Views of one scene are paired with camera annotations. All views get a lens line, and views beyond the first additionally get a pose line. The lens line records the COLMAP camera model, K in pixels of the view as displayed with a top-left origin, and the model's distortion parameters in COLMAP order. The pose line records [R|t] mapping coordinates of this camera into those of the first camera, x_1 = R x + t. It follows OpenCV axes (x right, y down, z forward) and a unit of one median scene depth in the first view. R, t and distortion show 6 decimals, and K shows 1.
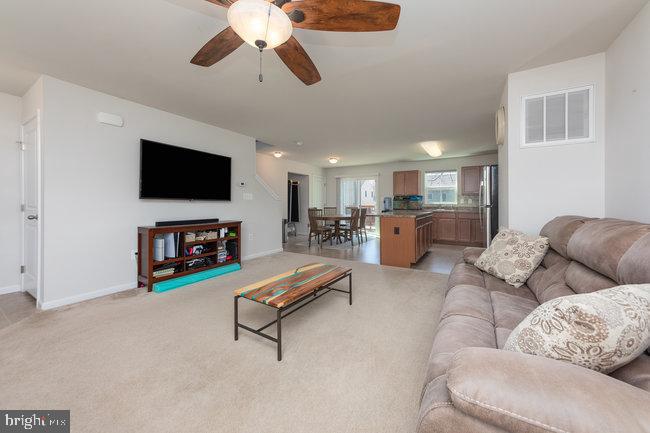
lens RADIAL K [[235.0, 0, 326.0], [0, 235.0, 204.0], [0, 0, 1]] dist [-0.000809, -0.000065]
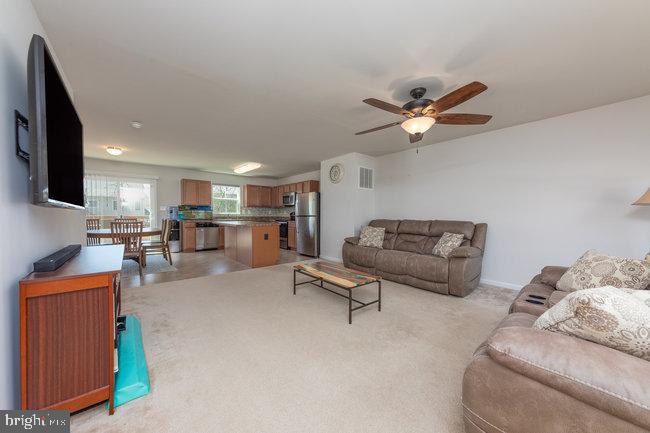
lens RADIAL K [[234.5, 0, 325.0], [0, 234.5, 216.5], [0, 0, 1]] dist [-0.000062, -0.000011]
pose [[0.324186, -0.009073, 0.945950, -0.434237], [-0.002853, 0.999940, 0.010568, -0.001750], [-0.945989, -0.006125, 0.324141, 0.195570]]
